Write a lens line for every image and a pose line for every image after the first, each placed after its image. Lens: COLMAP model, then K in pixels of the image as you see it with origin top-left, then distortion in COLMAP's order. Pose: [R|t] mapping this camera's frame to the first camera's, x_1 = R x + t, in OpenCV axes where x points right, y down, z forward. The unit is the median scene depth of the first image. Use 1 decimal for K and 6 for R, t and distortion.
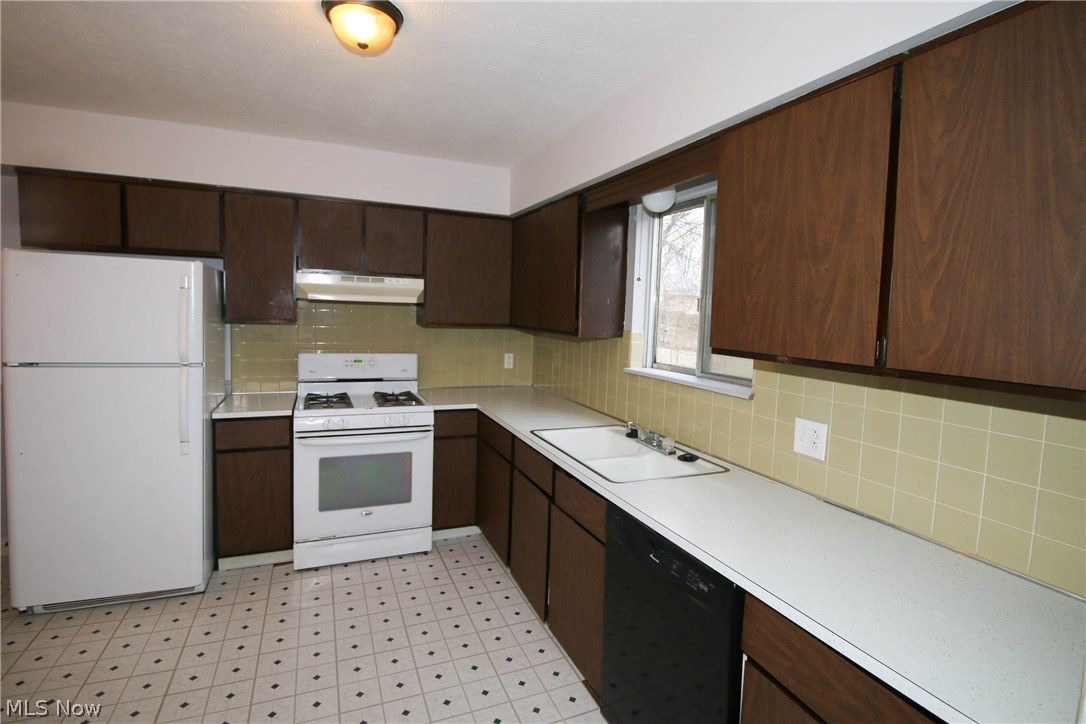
lens RADIAL K [[533.1, 0, 539.8], [0, 533.1, 356.3], [0, 0, 1]] dist [0.002518, 0.000224]
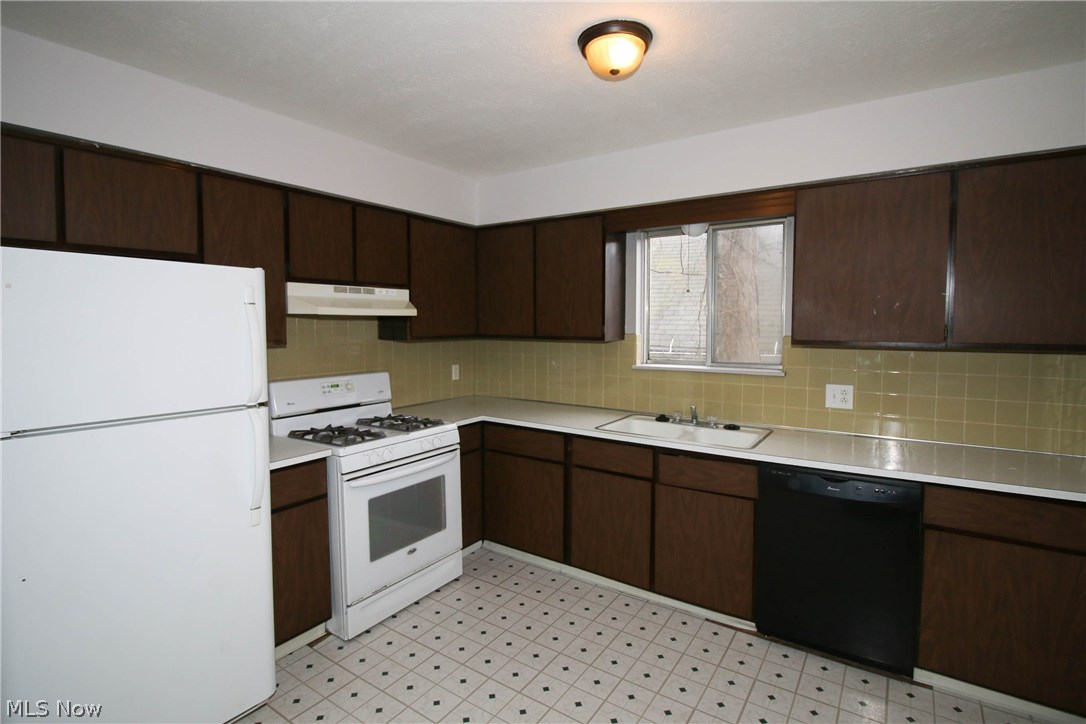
lens RADIAL K [[533.1, 0, 542.3], [0, 533.1, 359.9], [0, 0, 1]] dist [0.002518, 0.000224]
pose [[0.831023, -0.074617, 0.551211, -0.593656], [0.078162, 0.996794, 0.017095, -0.023538], [-0.550719, 0.028877, 0.834191, 0.118199]]
